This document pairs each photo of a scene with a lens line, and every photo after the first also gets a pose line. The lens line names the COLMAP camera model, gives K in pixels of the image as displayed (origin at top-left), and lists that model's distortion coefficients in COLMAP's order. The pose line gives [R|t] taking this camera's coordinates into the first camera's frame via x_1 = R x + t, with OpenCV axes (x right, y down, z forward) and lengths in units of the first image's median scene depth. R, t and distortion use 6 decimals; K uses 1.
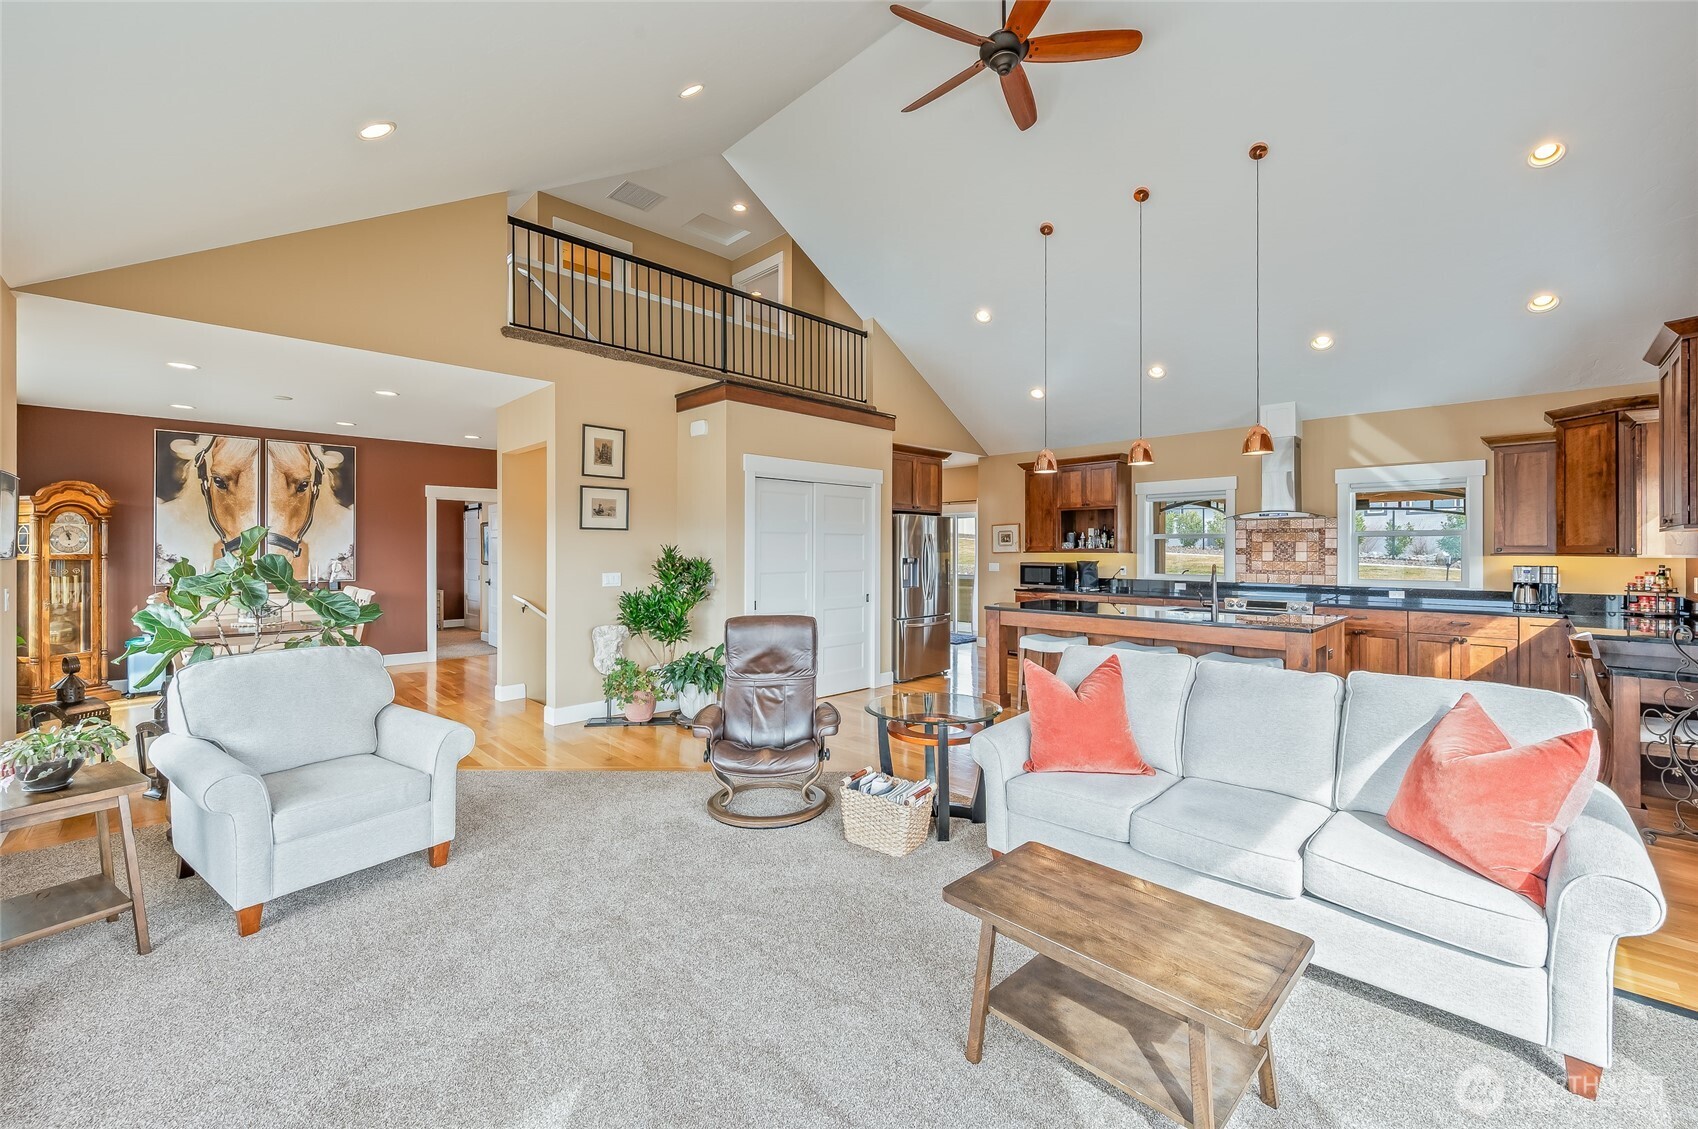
lens RADIAL K [[669.9, 0, 853.6], [0, 669.9, 548.9], [0, 0, 1]] dist [-0.003743, -0.000614]
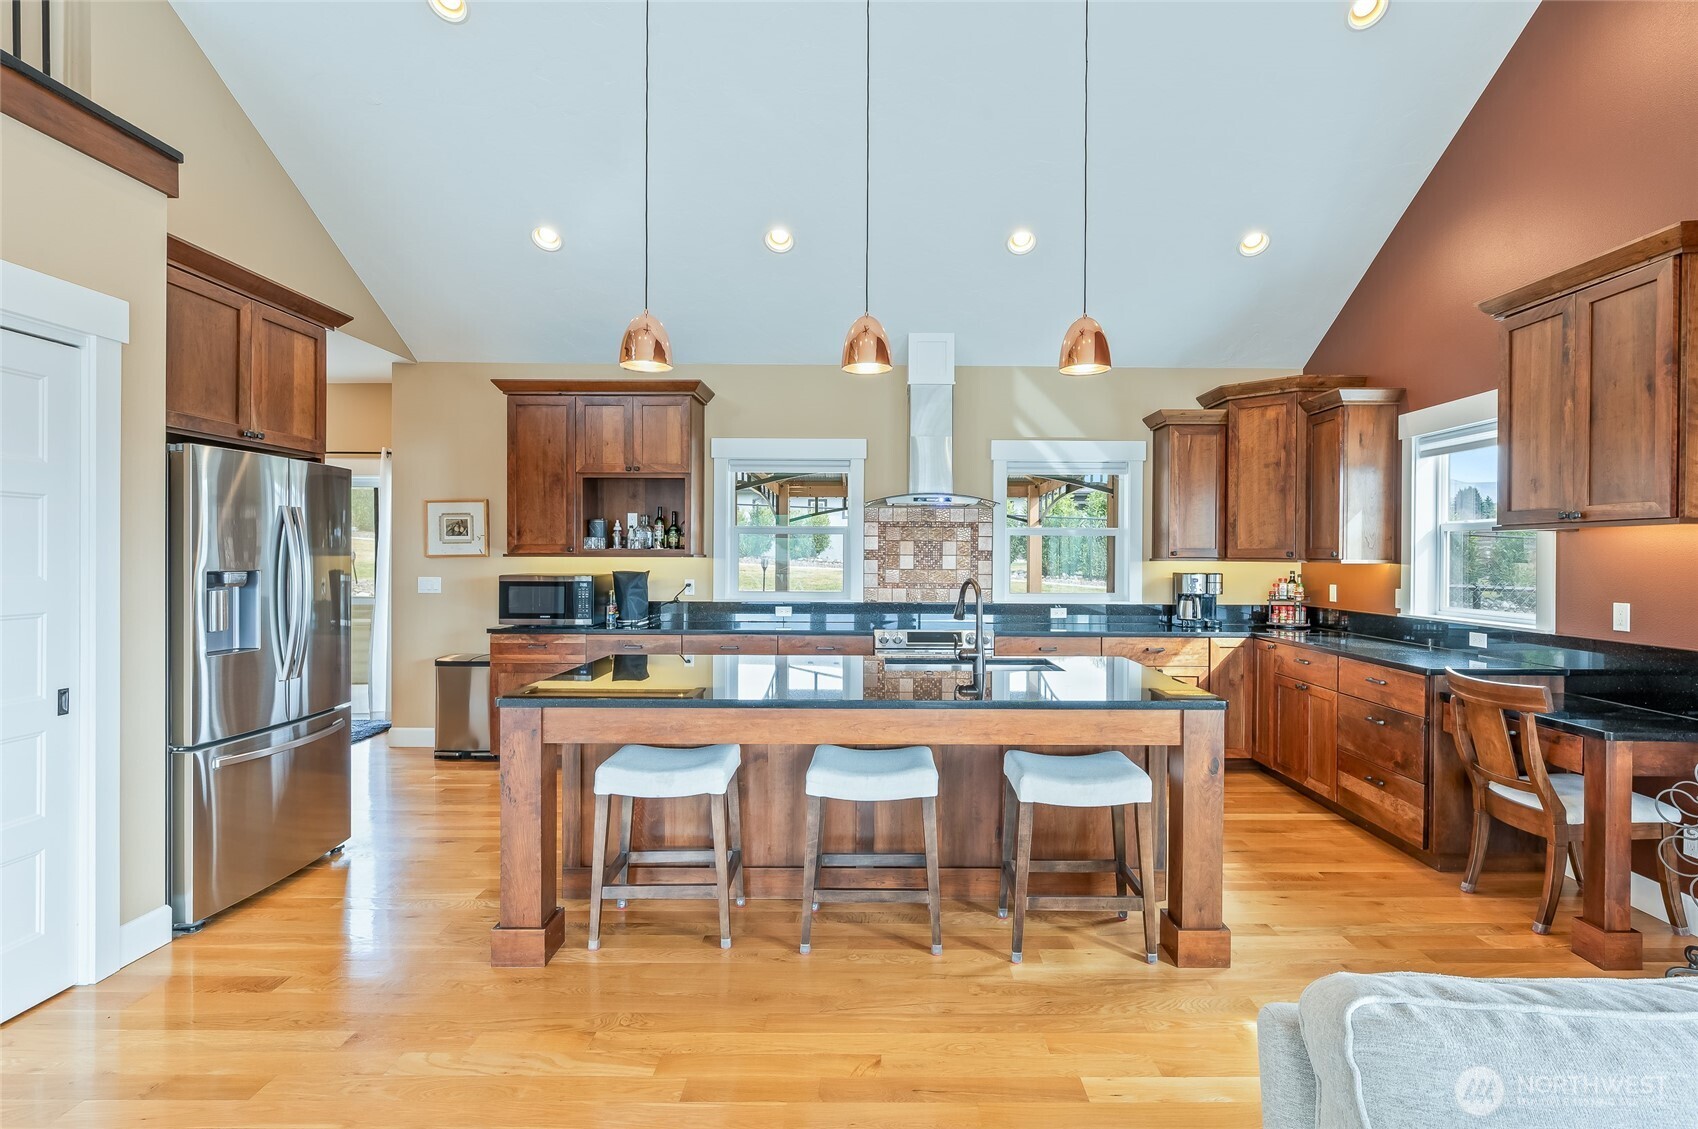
lens RADIAL K [[813.2, 0, 881.8], [0, 813.2, 560.8], [0, 0, 1]] dist [-0.005577, -0.000686]
pose [[0.704057, -0.002708, 0.710139, 0.021936], [-0.004878, 0.999951, 0.008649, 0.002748], [-0.710127, -0.009553, 0.704009, 0.454866]]
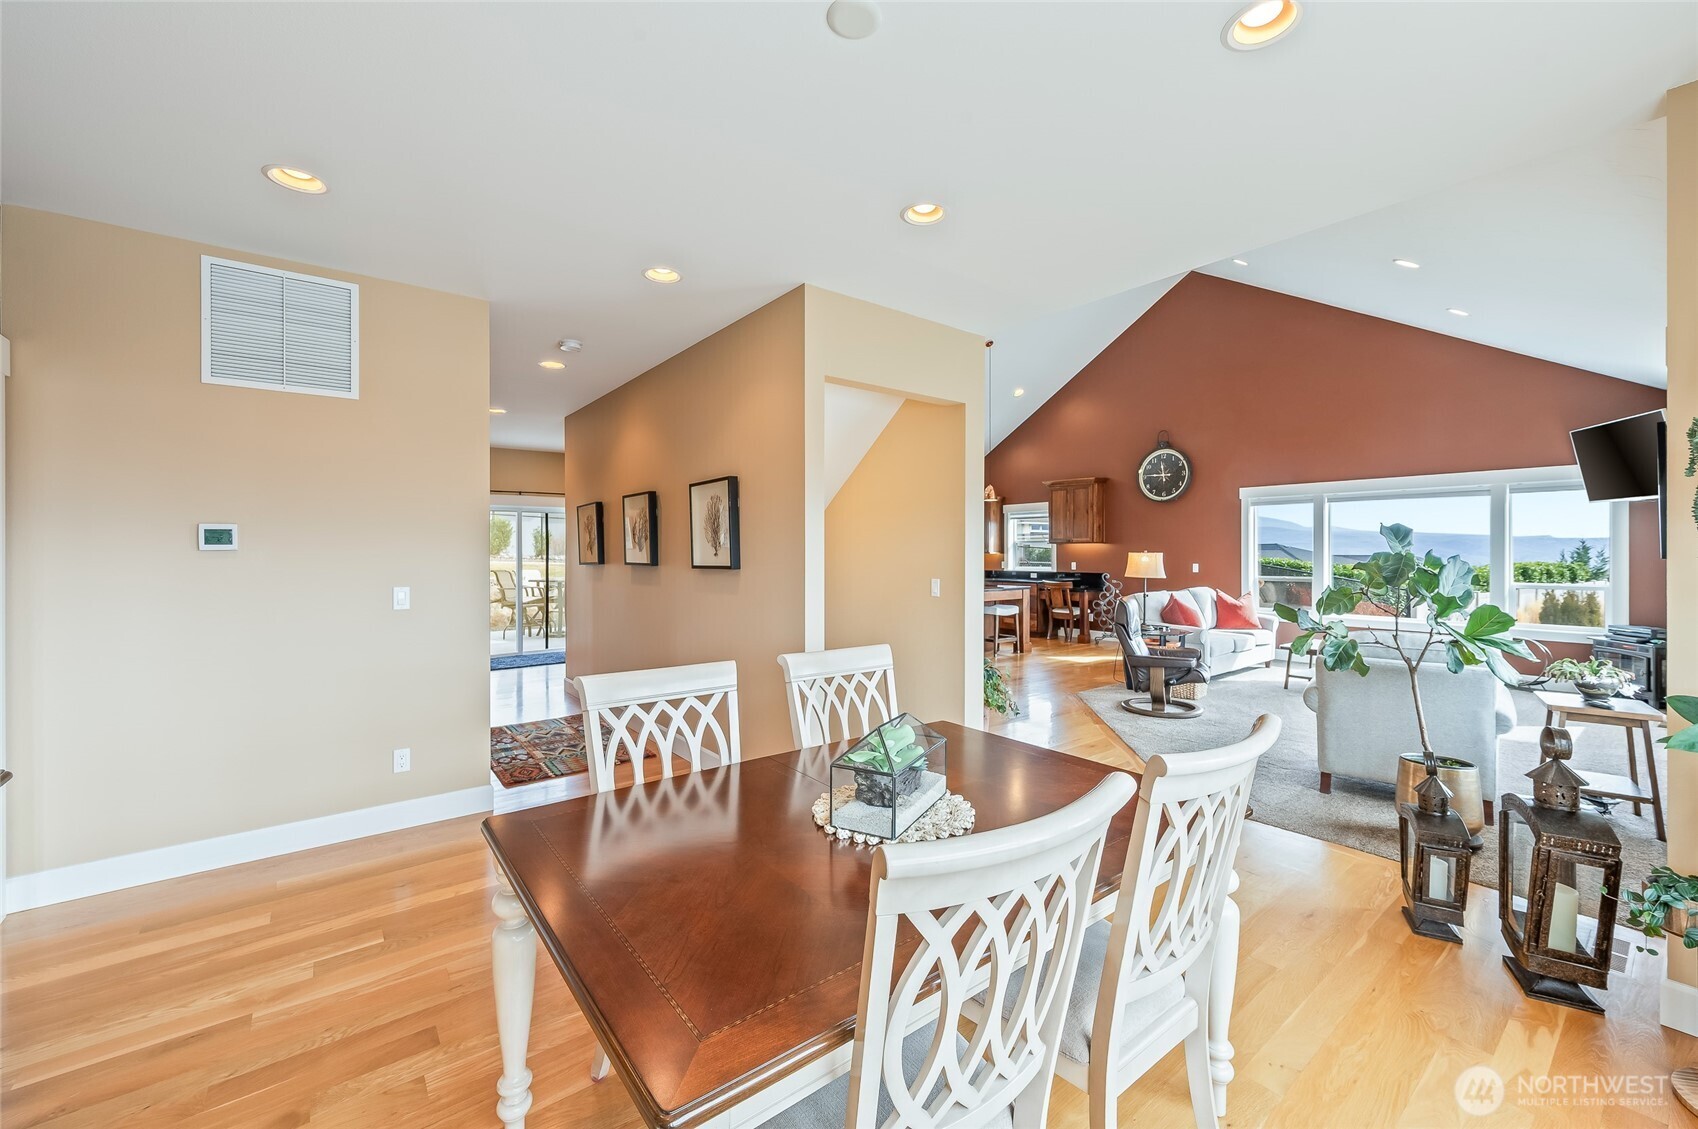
lens RADIAL K [[669.9, 0, 861.4], [0, 669.9, 555.7], [0, 0, 1]] dist [-0.003743, -0.000614]
pose [[0.105896, -0.004822, 0.994365, -0.926948], [-0.000555, 0.999988, 0.004909, 0.005903], [-0.994377, -0.001072, 0.105892, 0.803931]]
